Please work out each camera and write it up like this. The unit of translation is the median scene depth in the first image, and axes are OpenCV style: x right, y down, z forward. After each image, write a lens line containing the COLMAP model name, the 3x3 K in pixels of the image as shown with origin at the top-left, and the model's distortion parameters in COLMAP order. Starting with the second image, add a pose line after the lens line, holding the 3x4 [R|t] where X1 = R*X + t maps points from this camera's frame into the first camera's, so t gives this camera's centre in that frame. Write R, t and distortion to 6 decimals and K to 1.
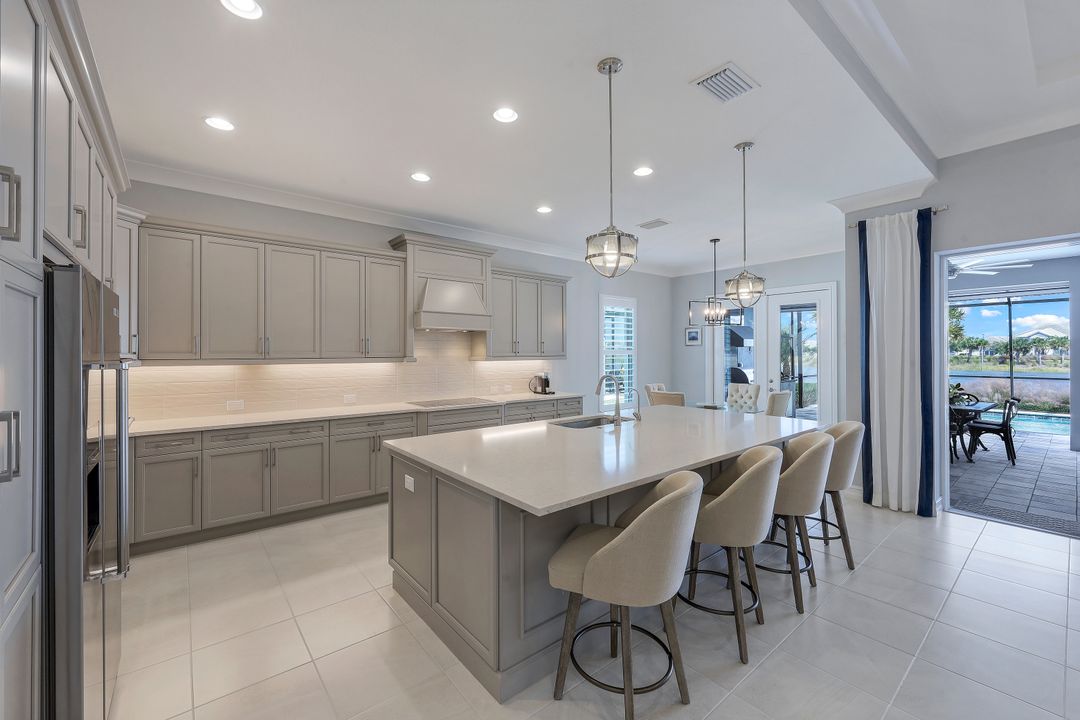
lens RADIAL K [[449.8, 0, 518.5], [0, 449.8, 361.5], [0, 0, 1]] dist [-0.005045, -0.000783]
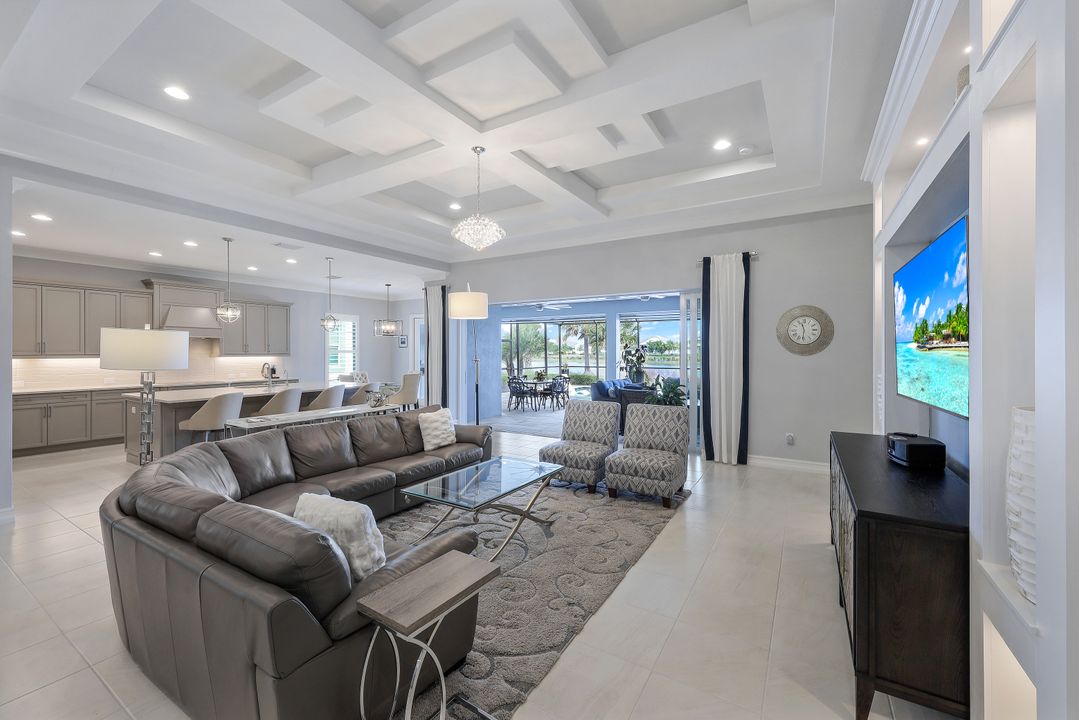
lens RADIAL K [[449.4, 0, 539.4], [0, 449.4, 361.7], [0, 0, 1]] dist [-0.005045, -0.000783]
pose [[0.937608, -0.003318, 0.347679, 0.422502], [0.002087, 0.999990, 0.003914, 0.011397], [-0.347689, -0.002945, 0.937605, -0.855067]]
